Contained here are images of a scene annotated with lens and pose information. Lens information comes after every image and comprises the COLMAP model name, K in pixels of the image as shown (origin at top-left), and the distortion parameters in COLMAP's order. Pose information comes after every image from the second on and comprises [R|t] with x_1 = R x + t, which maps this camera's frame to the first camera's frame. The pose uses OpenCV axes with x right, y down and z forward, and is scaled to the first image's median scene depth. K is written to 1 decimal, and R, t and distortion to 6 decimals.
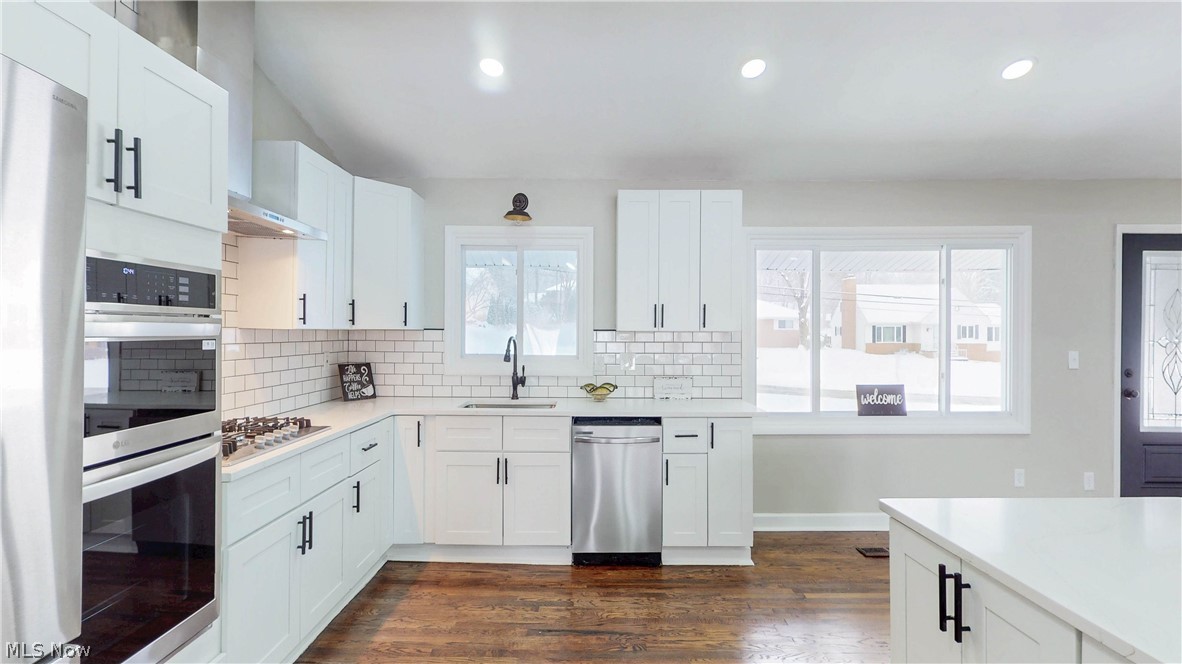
lens RADIAL K [[489.1, 0, 591.9], [0, 489.1, 334.8], [0, 0, 1]] dist [-0.000395, -0.000042]
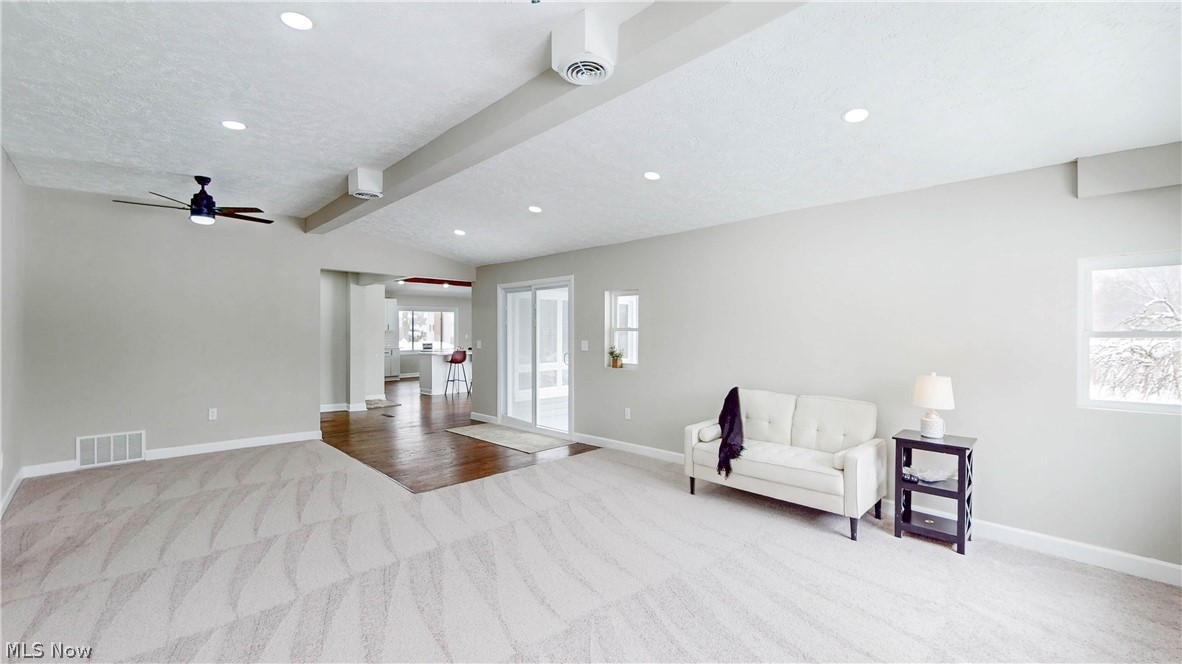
lens RADIAL K [[489.1, 0, 591.9], [0, 489.1, 334.8], [0, 0, 1]] dist [-0.000395, -0.000042]
pose [[0.713359, -0.005828, 0.700774, -1.564628], [-0.000216, 0.999964, 0.008536, -0.008424], [-0.700798, -0.006240, 0.713332, -3.462843]]
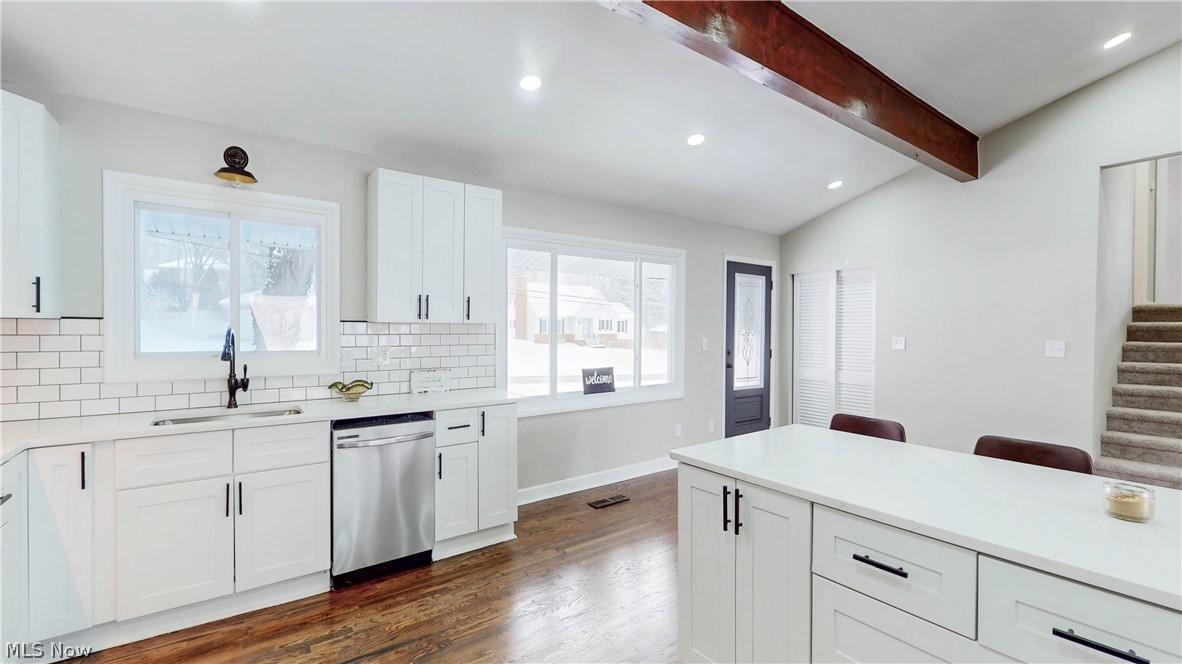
lens RADIAL K [[489.1, 0, 591.9], [0, 489.1, 334.8], [0, 0, 1]] dist [-0.000395, -0.000042]
pose [[0.805309, -0.007446, 0.592808, -0.165549], [-0.002389, 0.999872, 0.015804, -0.000029], [-0.592850, -0.014143, 0.805188, 0.026316]]
